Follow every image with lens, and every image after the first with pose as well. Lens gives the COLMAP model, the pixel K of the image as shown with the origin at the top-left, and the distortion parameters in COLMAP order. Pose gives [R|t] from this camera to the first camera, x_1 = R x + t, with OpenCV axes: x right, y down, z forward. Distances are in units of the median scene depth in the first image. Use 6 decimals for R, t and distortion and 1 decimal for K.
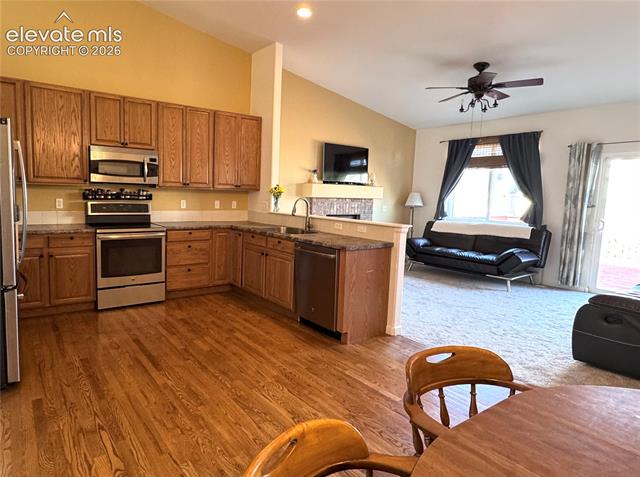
lens RADIAL K [[410.9, 0, 318.8], [0, 410.9, 235.9], [0, 0, 1]] dist [0.002093, -0.001037]
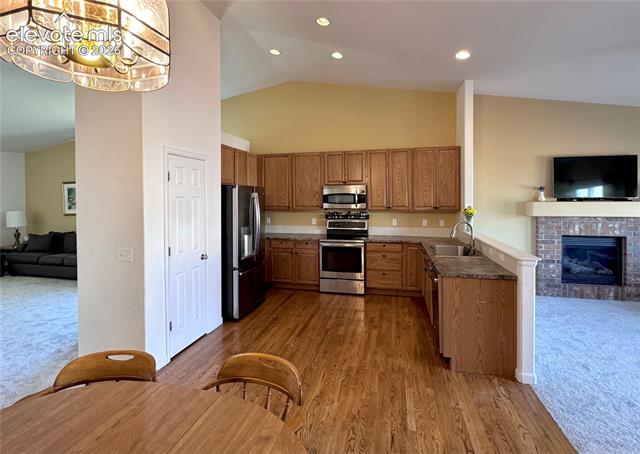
lens RADIAL K [[345.7, 0, 294.7], [0, 345.7, 201.4], [0, 0, 1]] dist [0.004515, -0.000357]
pose [[0.599660, -0.022990, -0.799924, 0.399054], [-0.061386, 0.995321, -0.074624, -0.047253], [0.797897, 0.093853, 0.595443, 0.109000]]
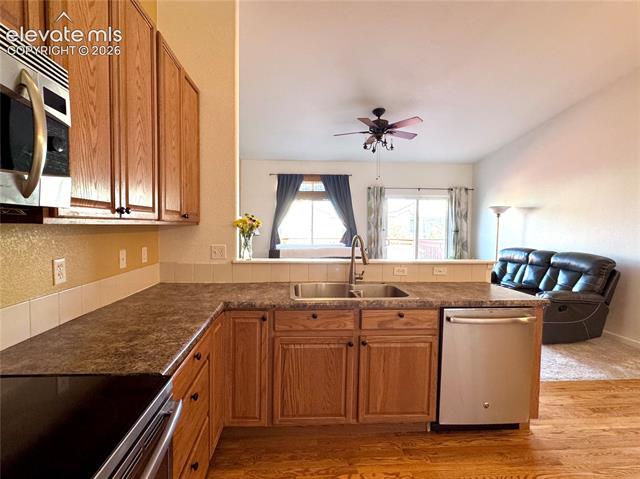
lens RADIAL K [[291.7, 0, 319.6], [0, 291.7, 239.6], [0, 0, 1]] dist [-0.002645, -0.000100]
pose [[0.572583, -0.066024, 0.817184, -0.450453], [0.093283, 0.995526, 0.015072, -0.098367], [-0.814522, 0.067600, 0.576180, 0.792125]]
